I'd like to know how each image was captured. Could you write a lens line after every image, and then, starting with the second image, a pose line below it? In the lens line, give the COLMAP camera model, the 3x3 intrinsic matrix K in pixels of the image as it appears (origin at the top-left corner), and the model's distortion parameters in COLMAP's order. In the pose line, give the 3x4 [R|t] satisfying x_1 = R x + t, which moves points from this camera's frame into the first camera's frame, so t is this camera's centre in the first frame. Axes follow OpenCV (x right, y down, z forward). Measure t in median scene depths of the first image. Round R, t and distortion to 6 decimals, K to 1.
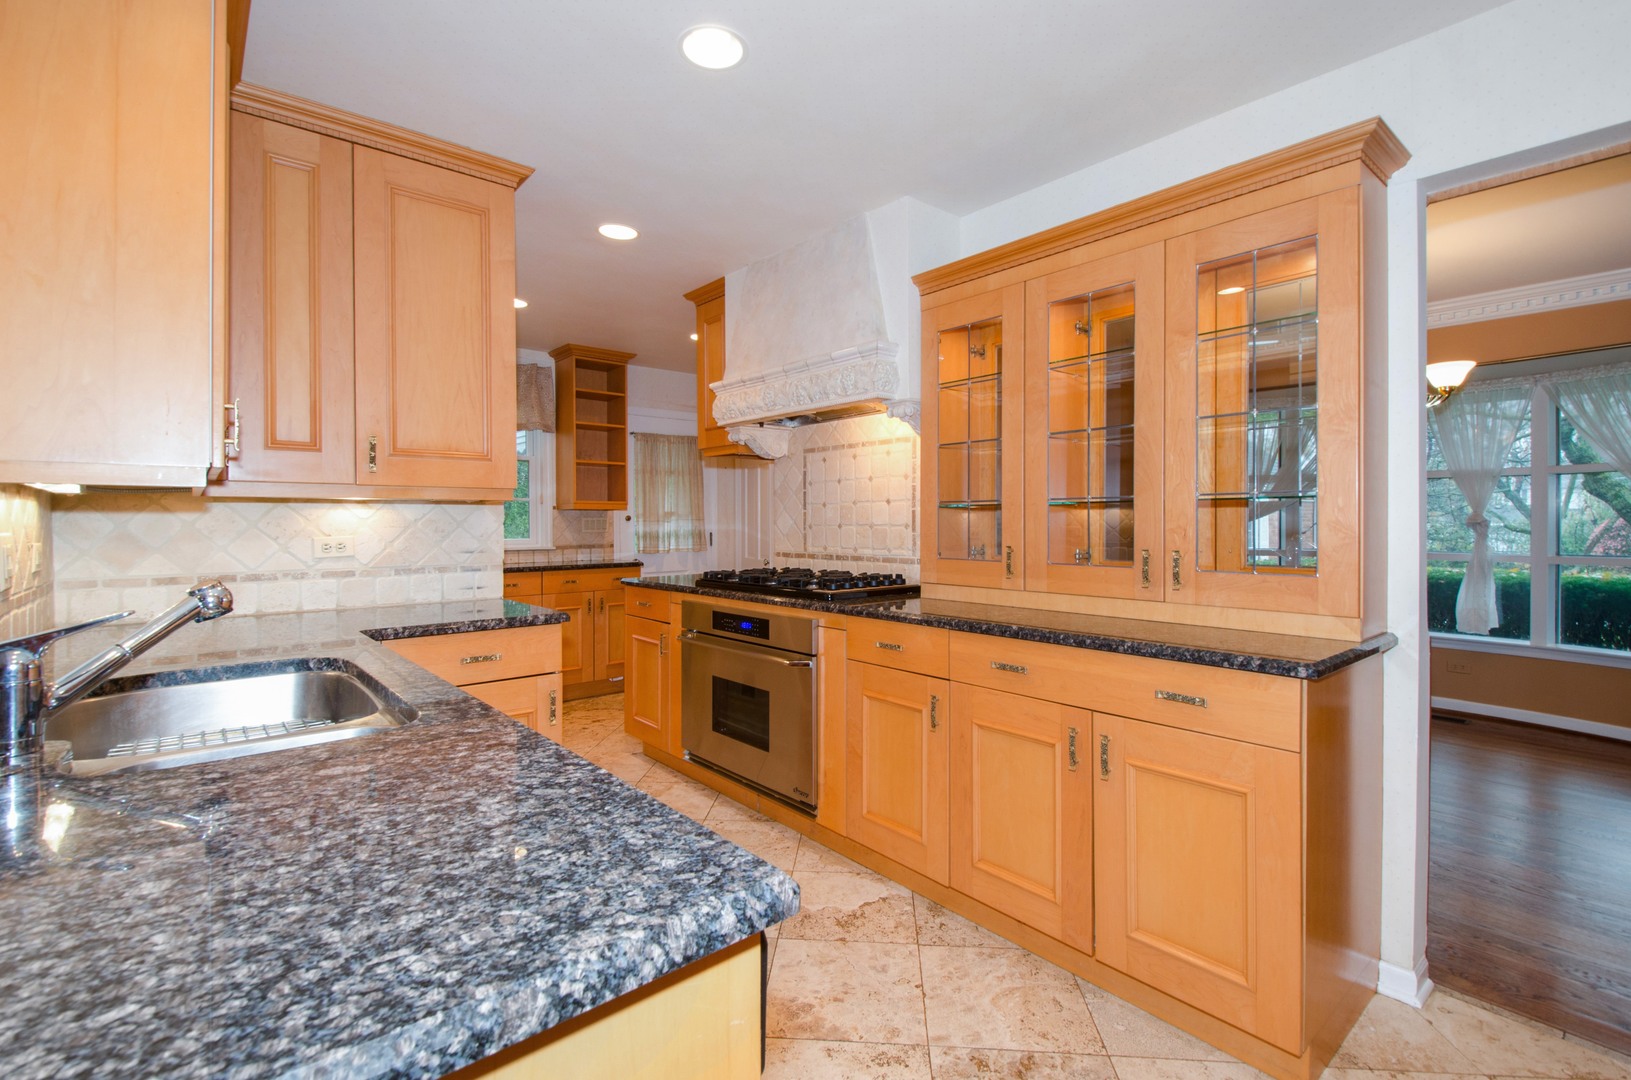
lens RADIAL K [[744.5, 0, 812.9], [0, 744.5, 529.9], [0, 0, 1]] dist [0.000292, -0.000628]
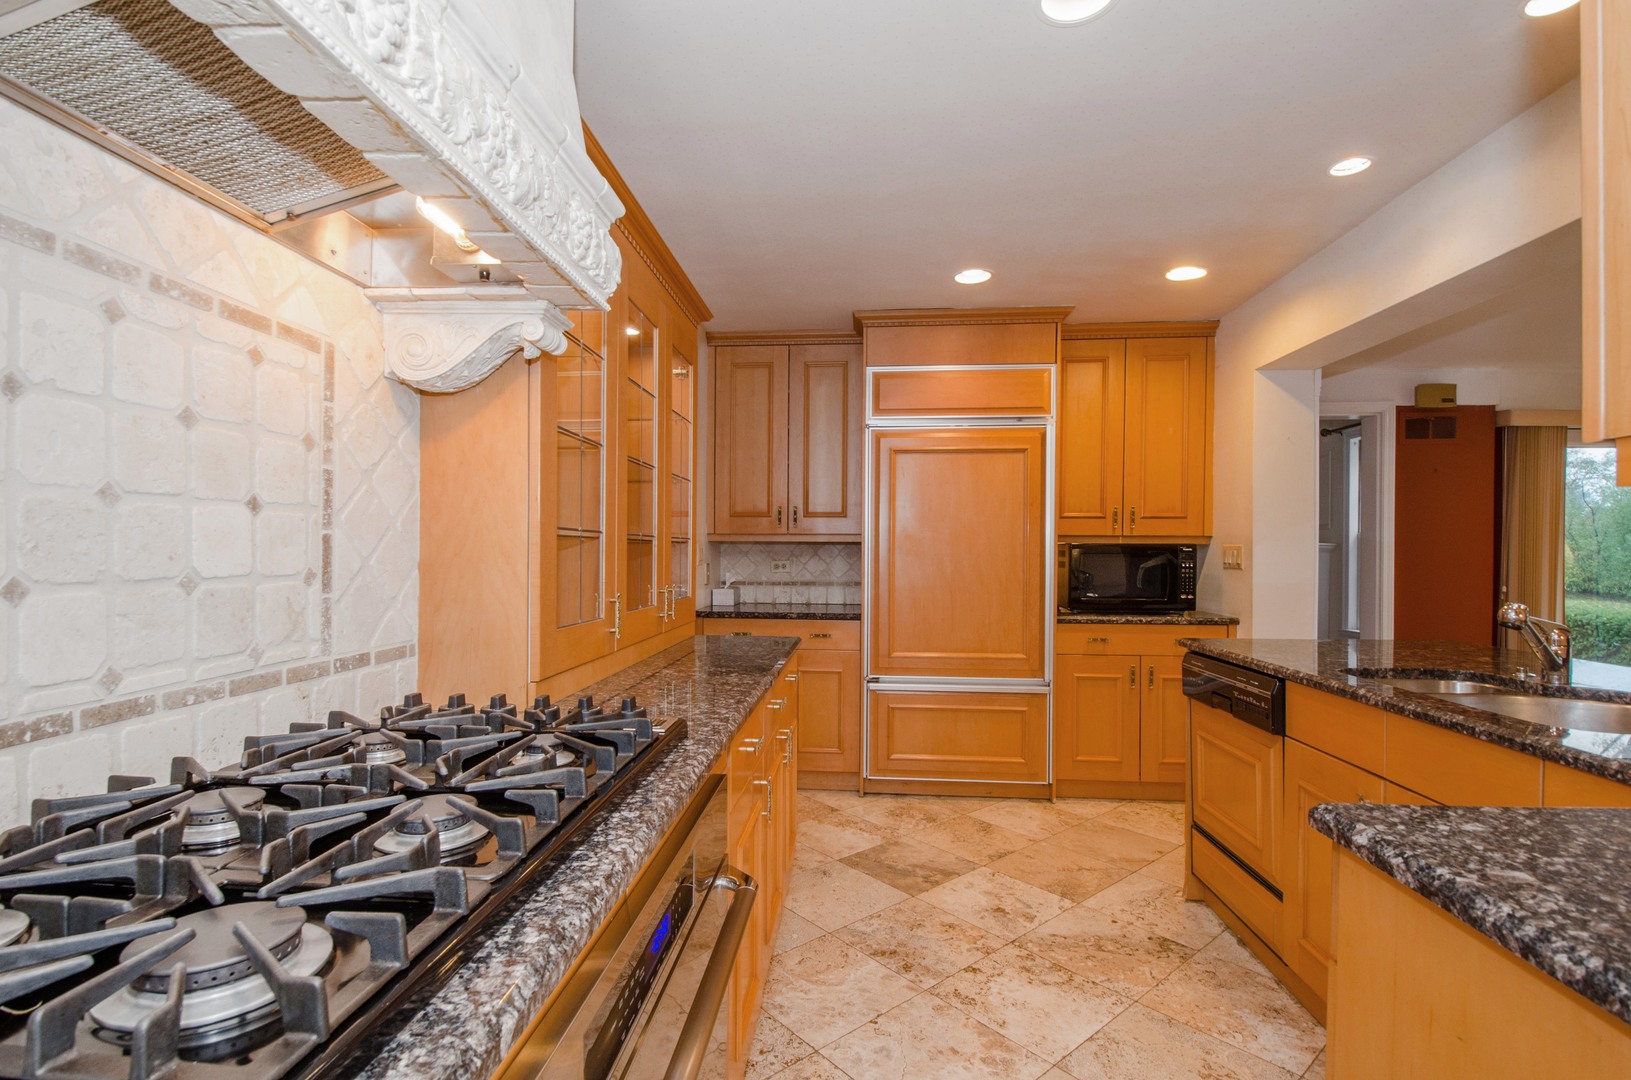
lens RADIAL K [[744.5, 0, 814.0], [0, 744.5, 546.6], [0, 0, 1]] dist [0.000292, -0.000628]
pose [[-0.710822, -0.003106, 0.703365, -0.313619], [-0.001577, 0.999995, 0.002822, -0.021607], [-0.703370, 0.000897, -0.710824, 1.093878]]
